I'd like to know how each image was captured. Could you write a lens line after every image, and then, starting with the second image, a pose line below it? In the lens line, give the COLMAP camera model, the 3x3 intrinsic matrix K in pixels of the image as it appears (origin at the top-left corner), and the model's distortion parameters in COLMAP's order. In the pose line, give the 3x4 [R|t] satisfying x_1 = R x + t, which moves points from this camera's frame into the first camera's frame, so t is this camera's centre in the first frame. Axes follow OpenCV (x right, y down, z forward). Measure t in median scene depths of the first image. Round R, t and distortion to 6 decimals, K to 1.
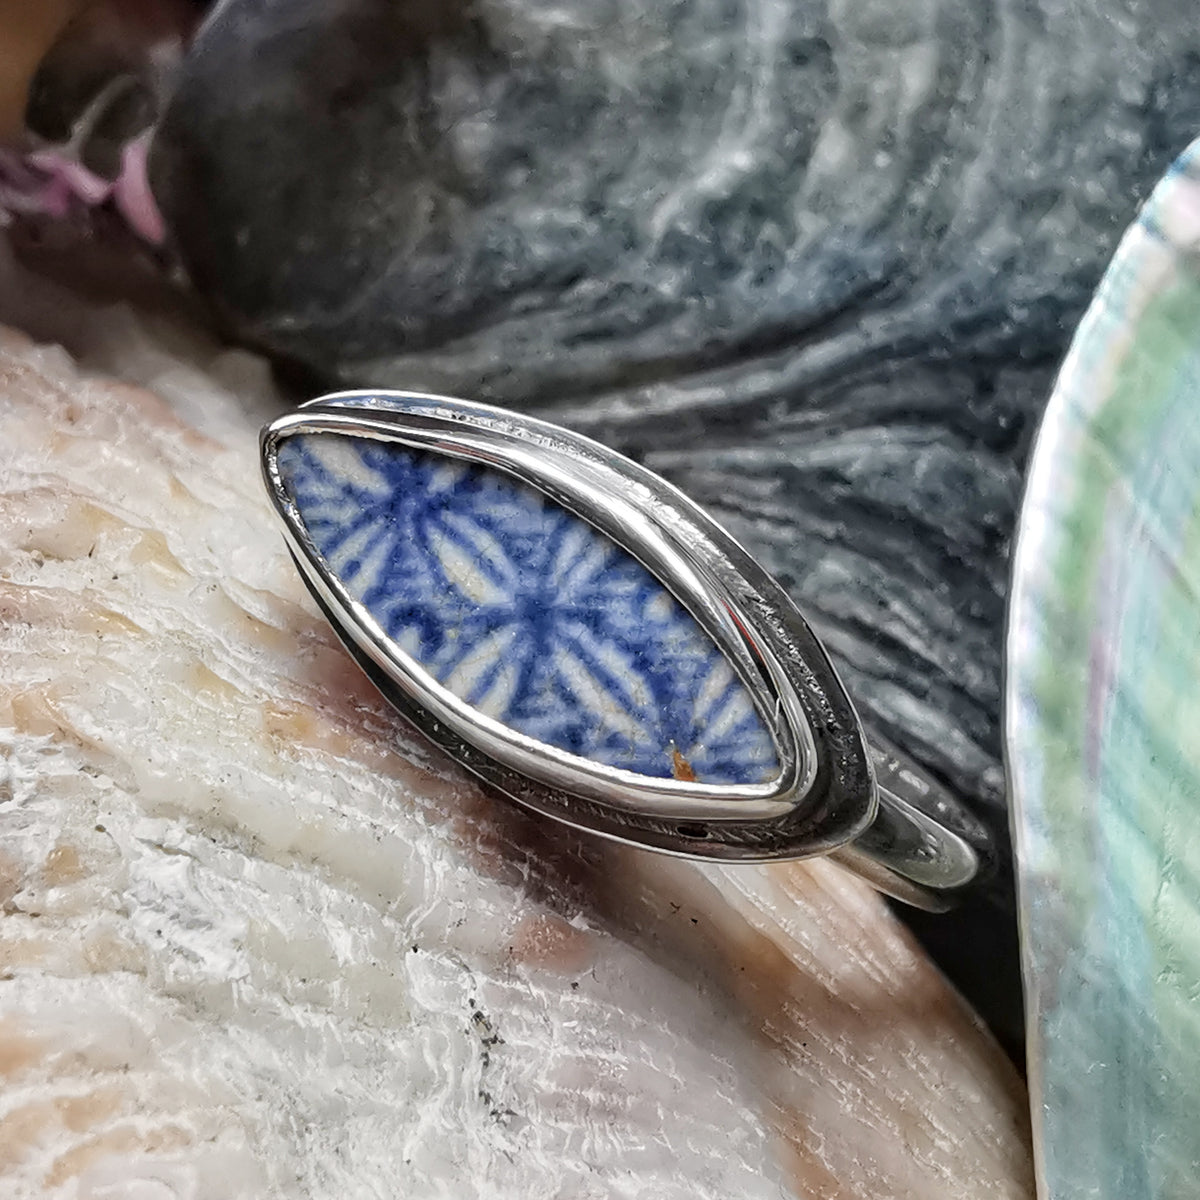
lens RADIAL K [[2236.2, 0, 538.6], [0, 2236.2, 600.2], [0, 0, 1]] dist [-0.036763, -0.151277]
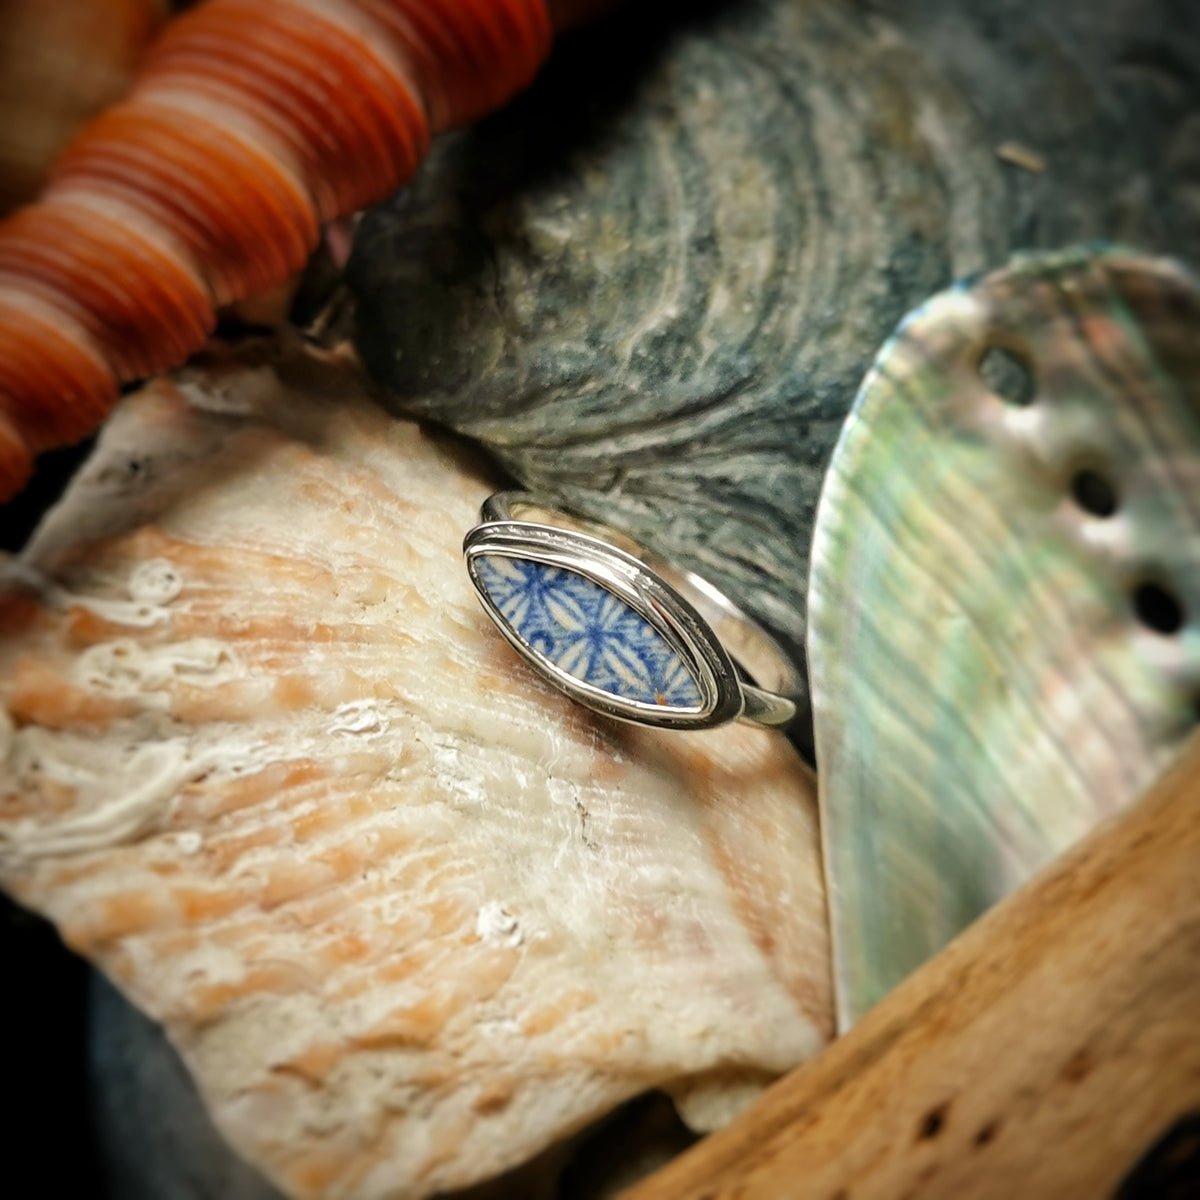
lens RADIAL K [[2236.2, 0, 538.6], [0, 2236.2, 600.2], [0, 0, 1]] dist [-0.036763, -0.151277]
pose [[0.998169, -0.054883, 0.025430, -0.113269], [0.048929, 0.979781, 0.193998, -0.468349], [-0.035563, -0.192398, 0.980672, -1.230186]]
